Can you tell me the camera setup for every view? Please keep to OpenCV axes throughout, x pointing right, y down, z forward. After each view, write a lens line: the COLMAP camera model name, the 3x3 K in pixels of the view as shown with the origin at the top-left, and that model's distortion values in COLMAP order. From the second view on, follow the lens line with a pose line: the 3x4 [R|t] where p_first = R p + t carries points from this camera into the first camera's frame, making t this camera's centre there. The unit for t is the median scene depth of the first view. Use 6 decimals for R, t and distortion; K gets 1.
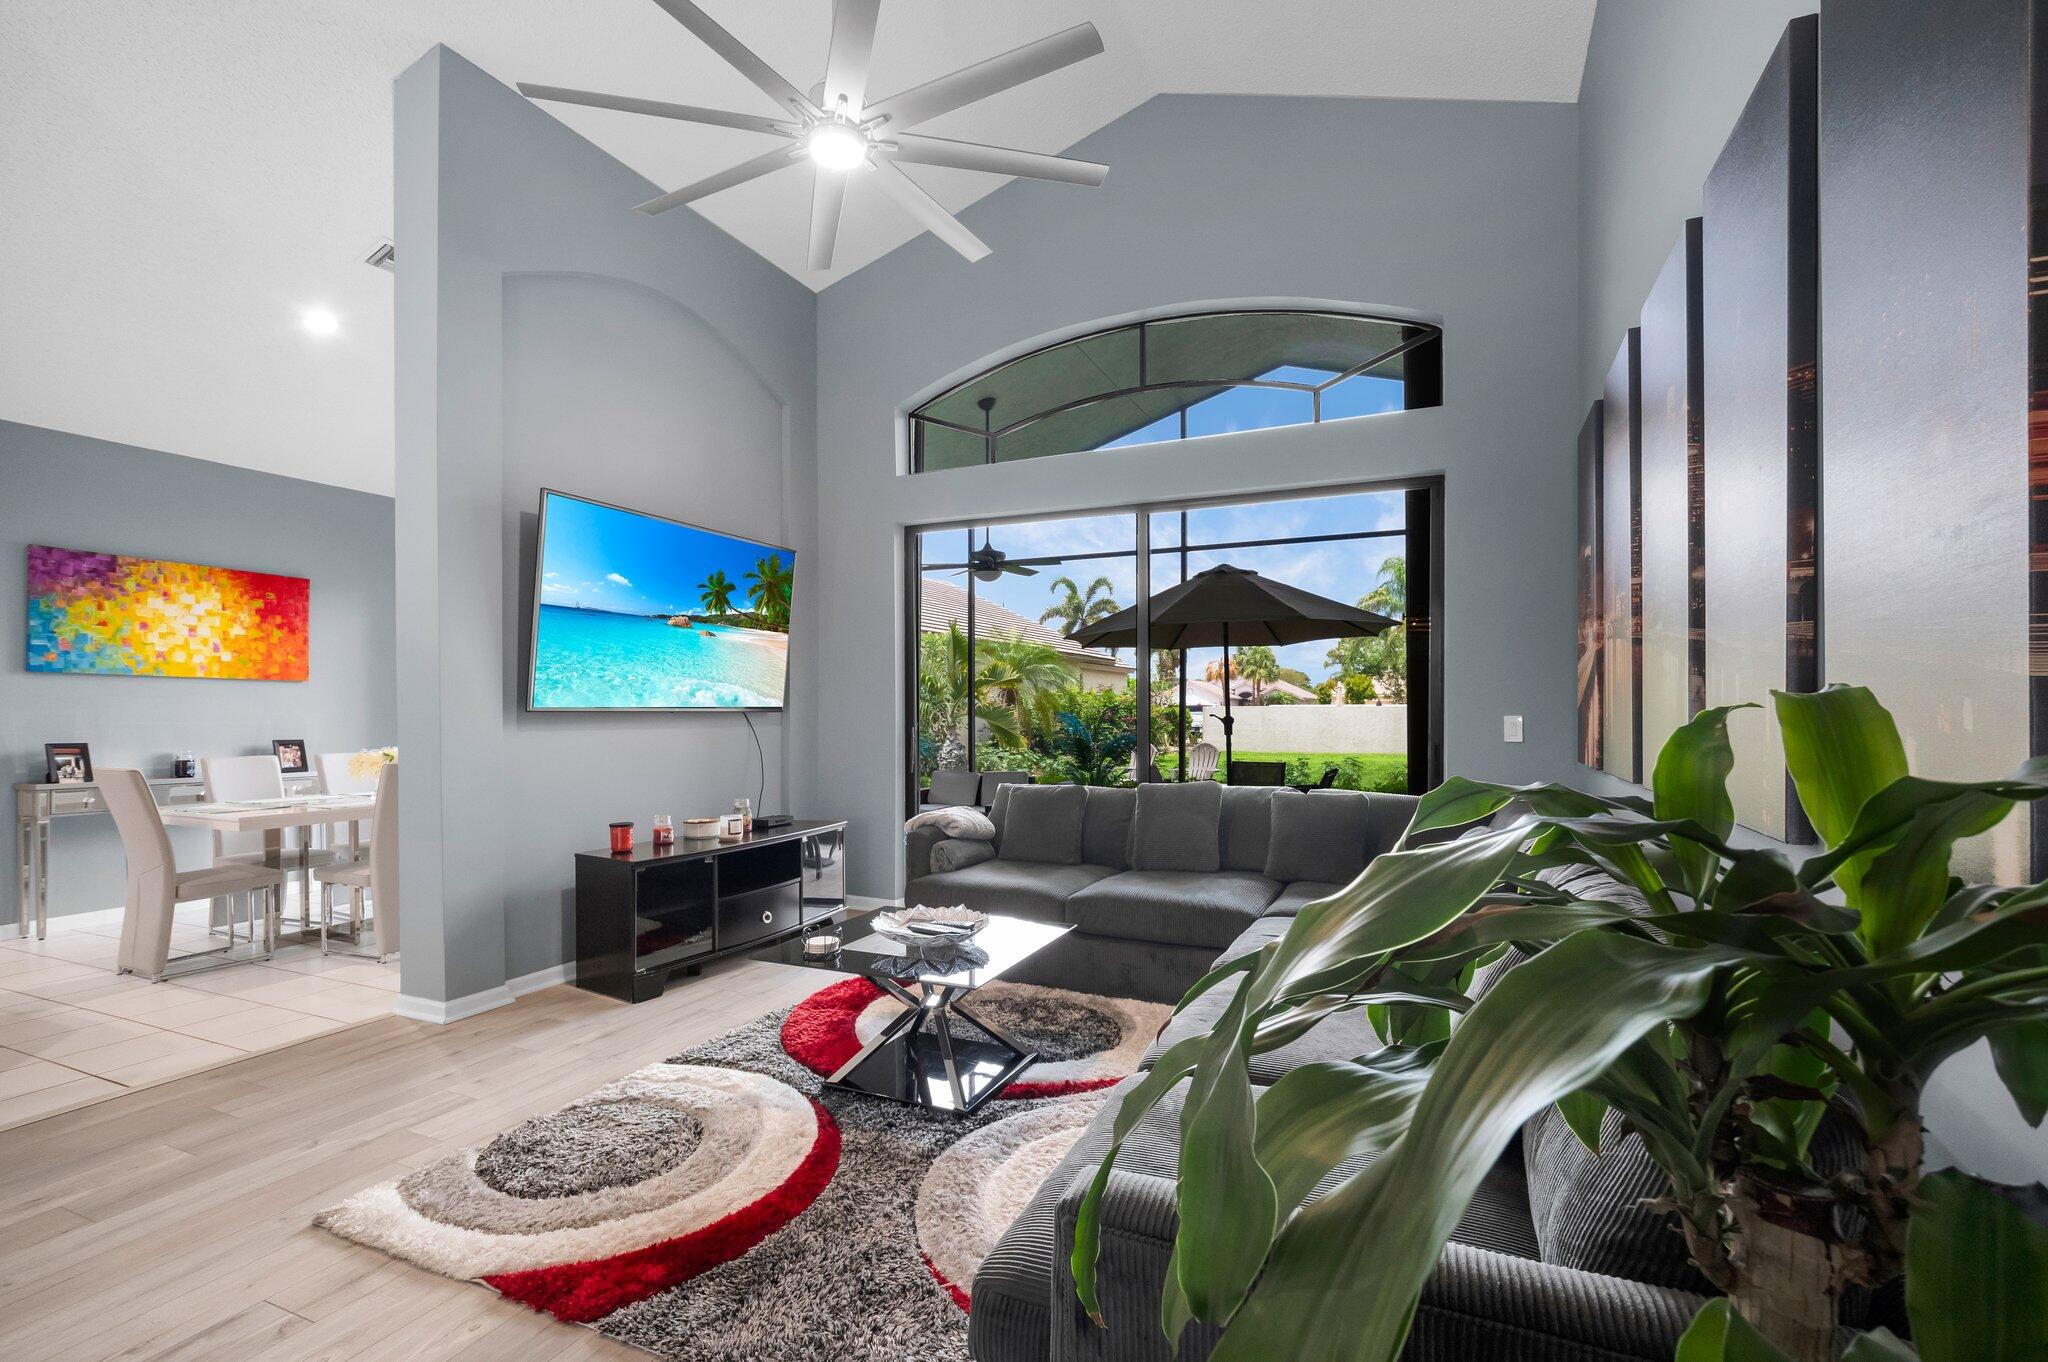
lens RADIAL K [[912.8, 0, 1031.7], [0, 912.8, 714.1], [0, 0, 1]] dist [0.002438, -0.000873]
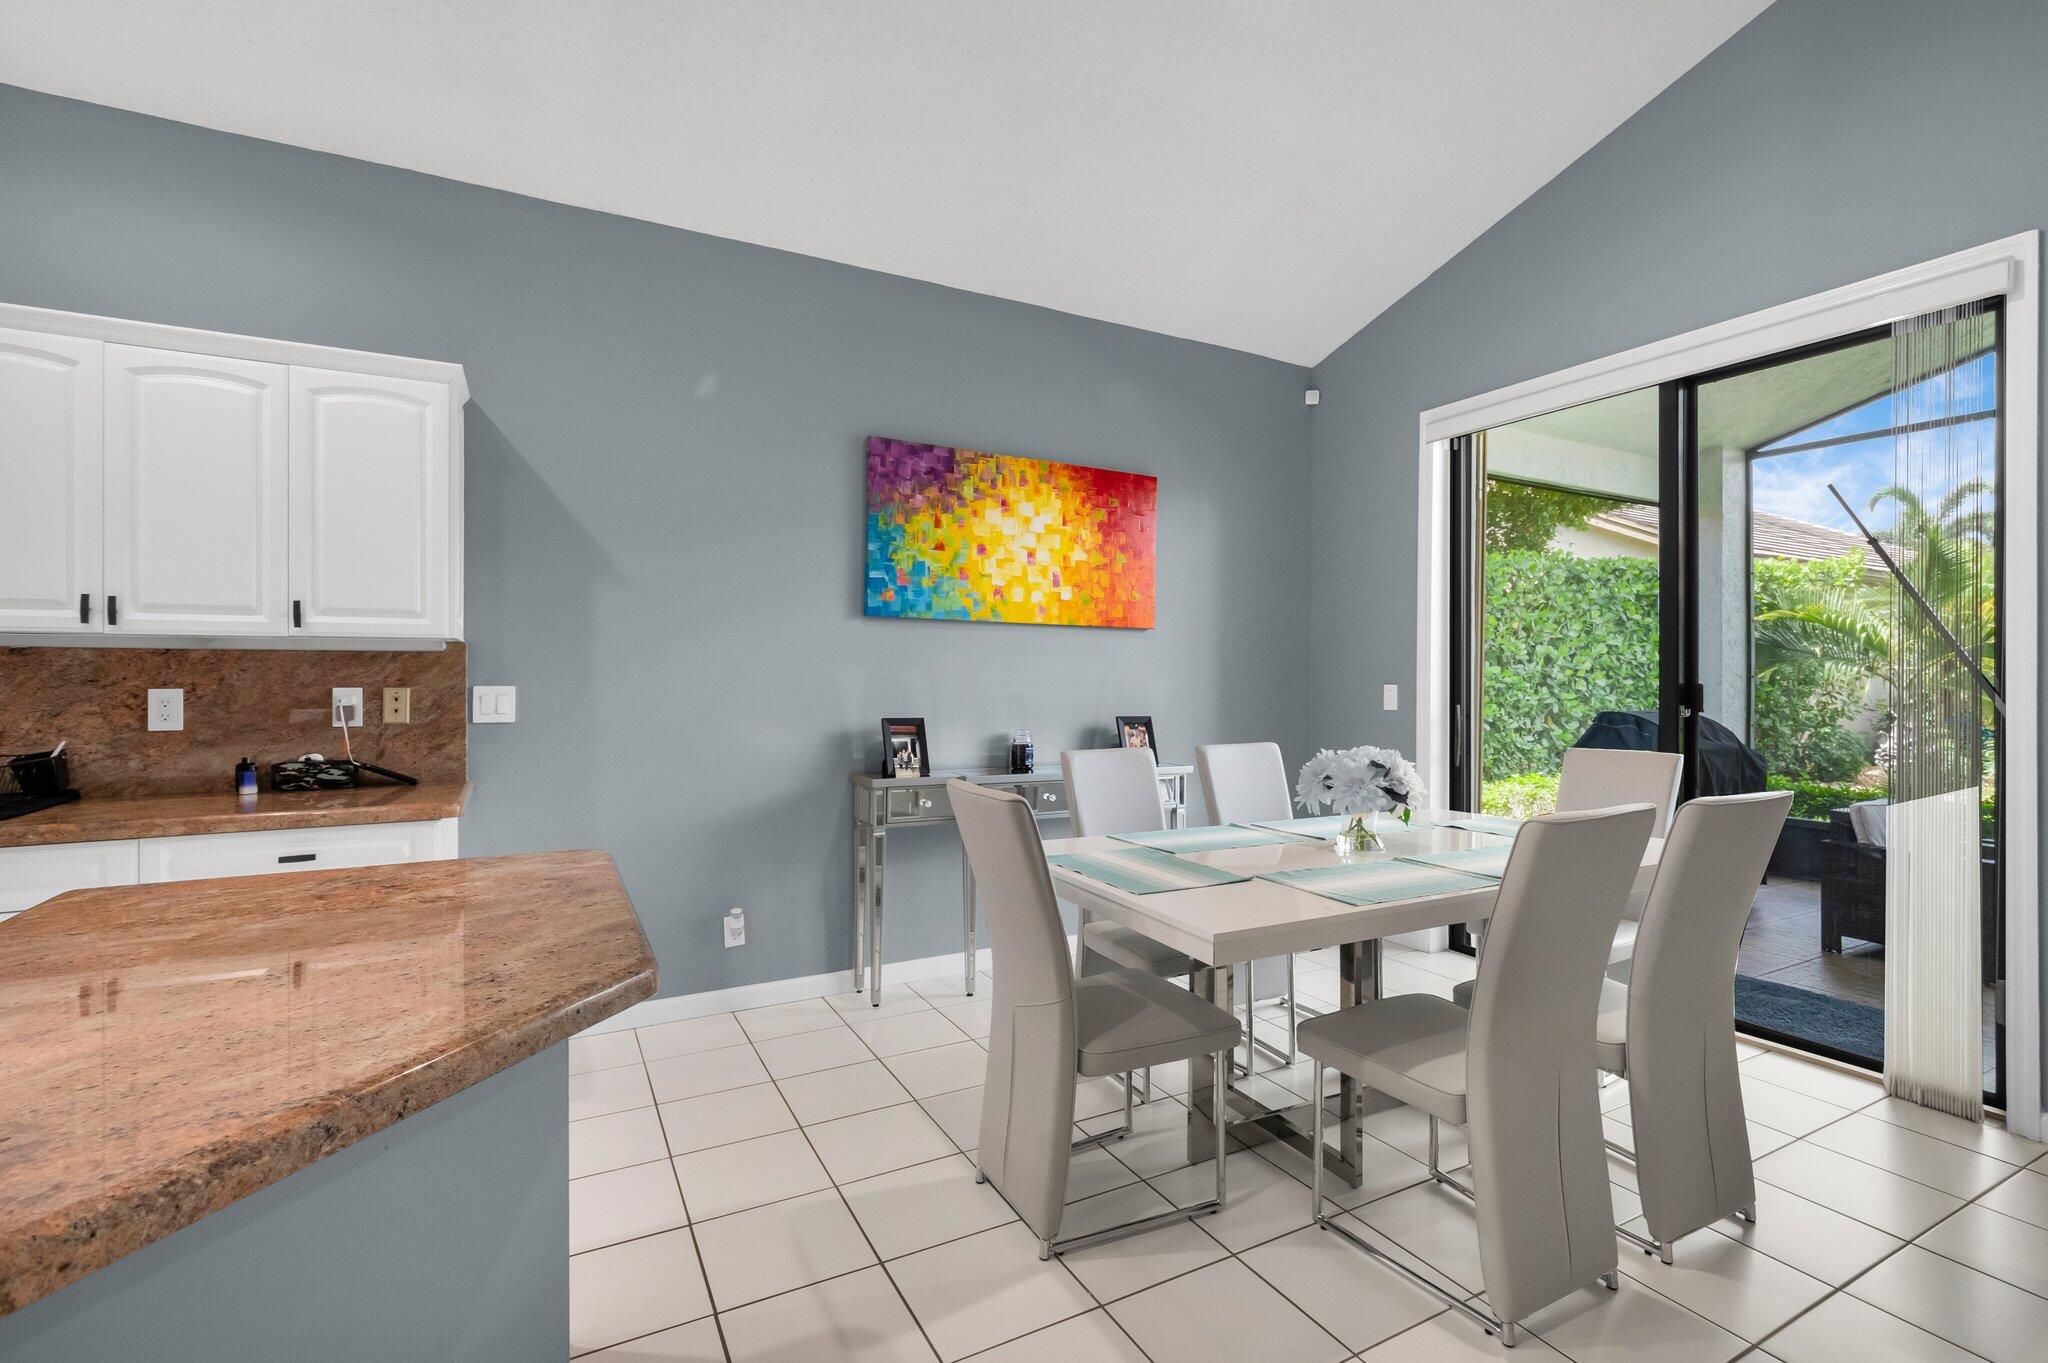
lens RADIAL K [[912.8, 0, 1039.9], [0, 912.8, 676.5], [0, 0, 1]] dist [0.002438, -0.000873]
pose [[0.794794, 0.006714, -0.606843, -0.531596], [-0.008136, 0.999967, 0.000407, -0.001295], [0.606825, 0.004614, 0.794822, 0.492621]]
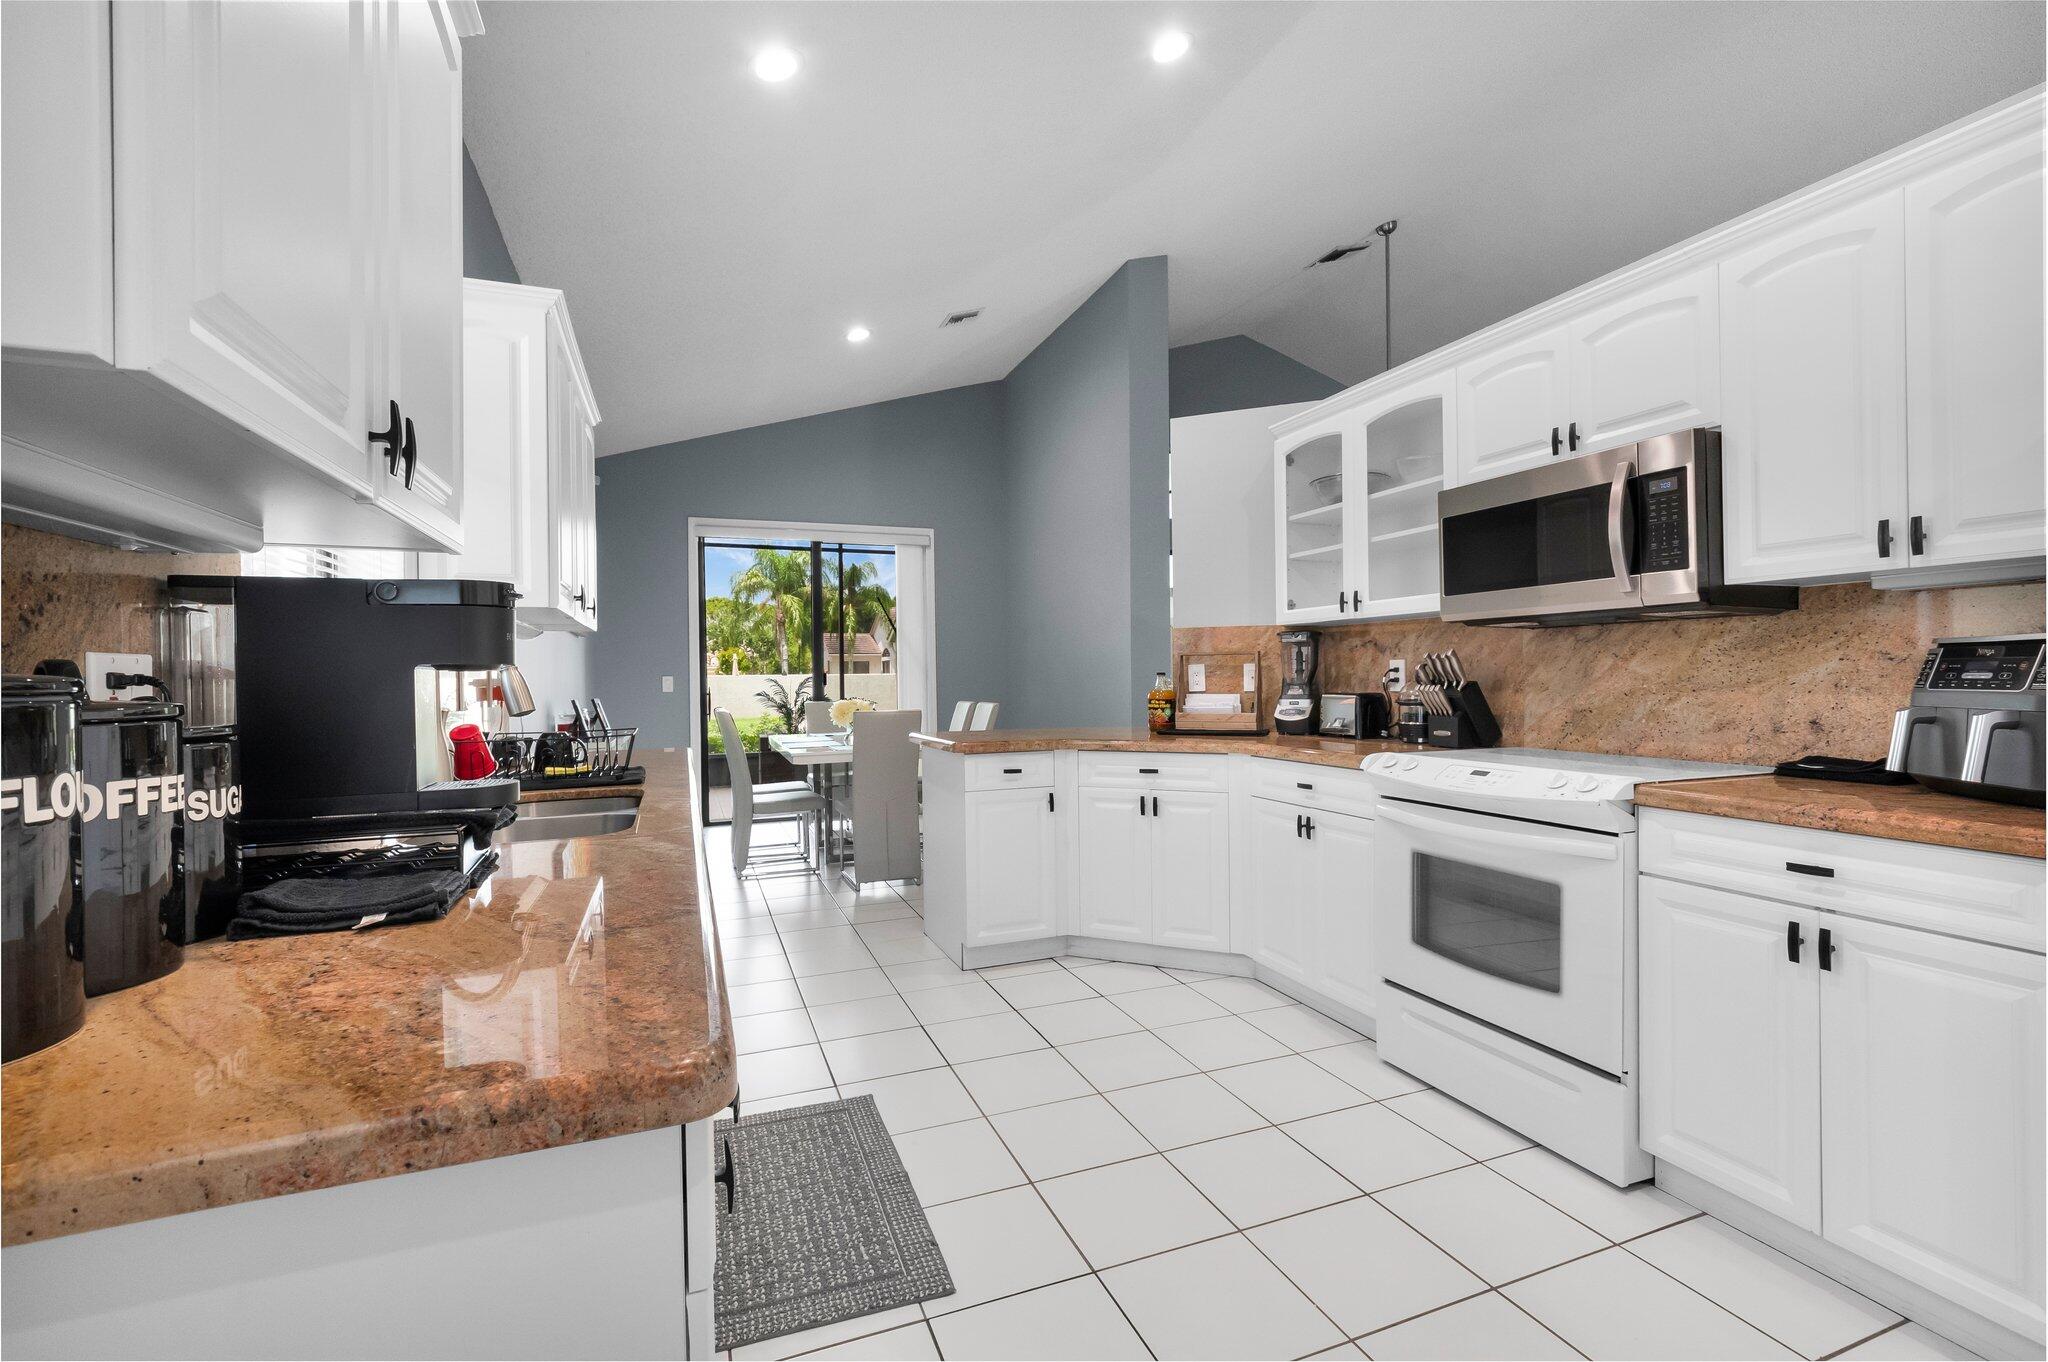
lens RADIAL K [[912.8, 0, 1033.0], [0, 912.8, 676.5], [0, 0, 1]] dist [0.002438, -0.000873]
pose [[0.700424, -0.003038, 0.713721, -1.329861], [0.012084, 0.999898, -0.007602, 0.020290], [-0.713625, 0.013949, 0.700389, 0.041195]]
